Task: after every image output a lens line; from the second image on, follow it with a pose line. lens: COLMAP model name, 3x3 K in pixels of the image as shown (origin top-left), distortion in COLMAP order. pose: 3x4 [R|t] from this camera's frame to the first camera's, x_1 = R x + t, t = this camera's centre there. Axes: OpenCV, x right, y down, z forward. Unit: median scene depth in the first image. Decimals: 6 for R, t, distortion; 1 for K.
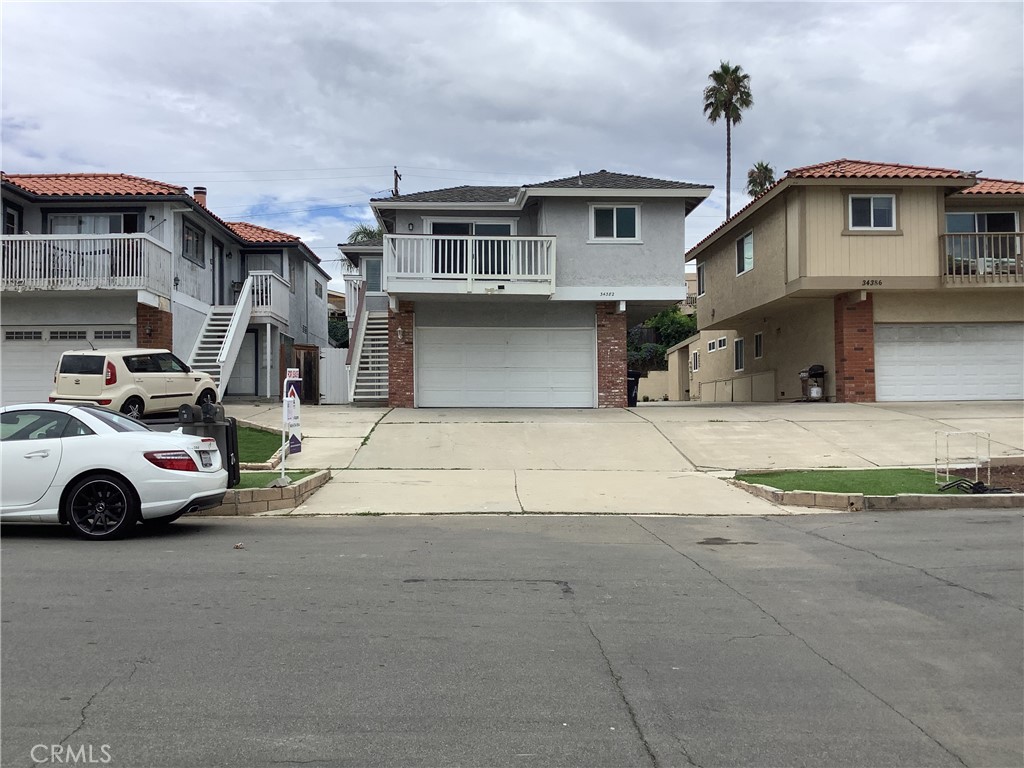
lens RADIAL K [[928.4, 0, 512.0], [0, 928.4, 384.0], [0, 0, 1]] dist [0.096985, -0.188128]
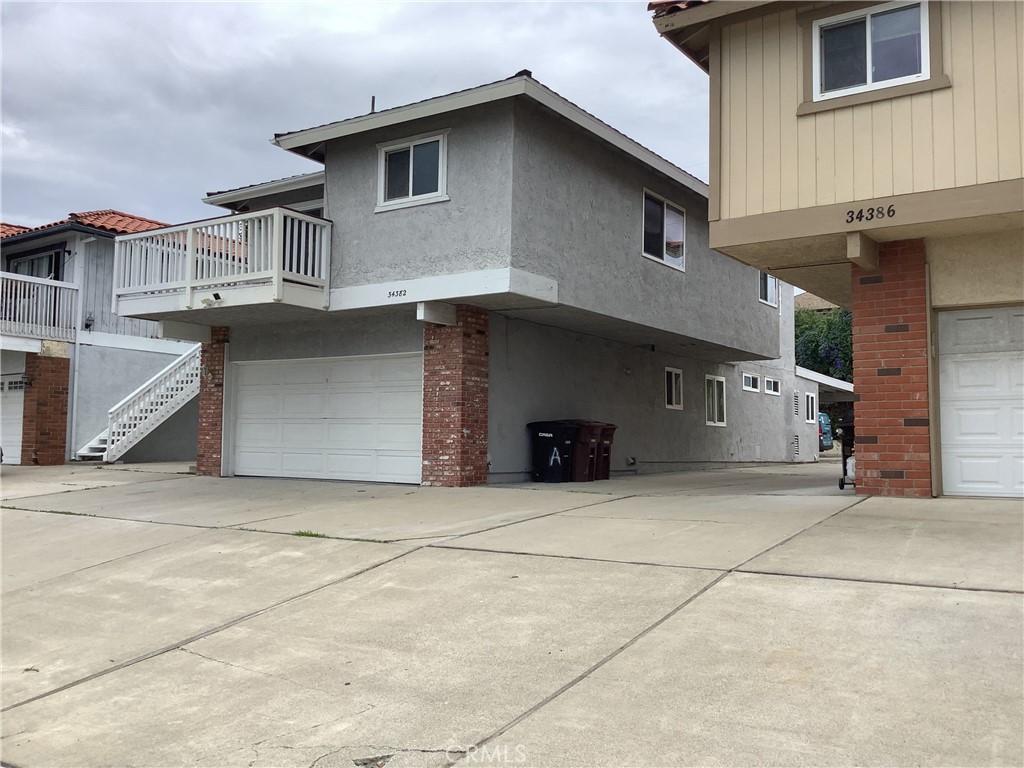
lens RADIAL K [[928.4, 0, 512.0], [0, 928.4, 384.0], [0, 0, 1]] dist [0.096985, -0.188128]
pose [[0.796268, -0.026924, -0.604345, 0.503655], [0.003178, 0.999181, -0.040328, -0.015228], [0.604936, 0.030191, 0.795702, 0.565494]]
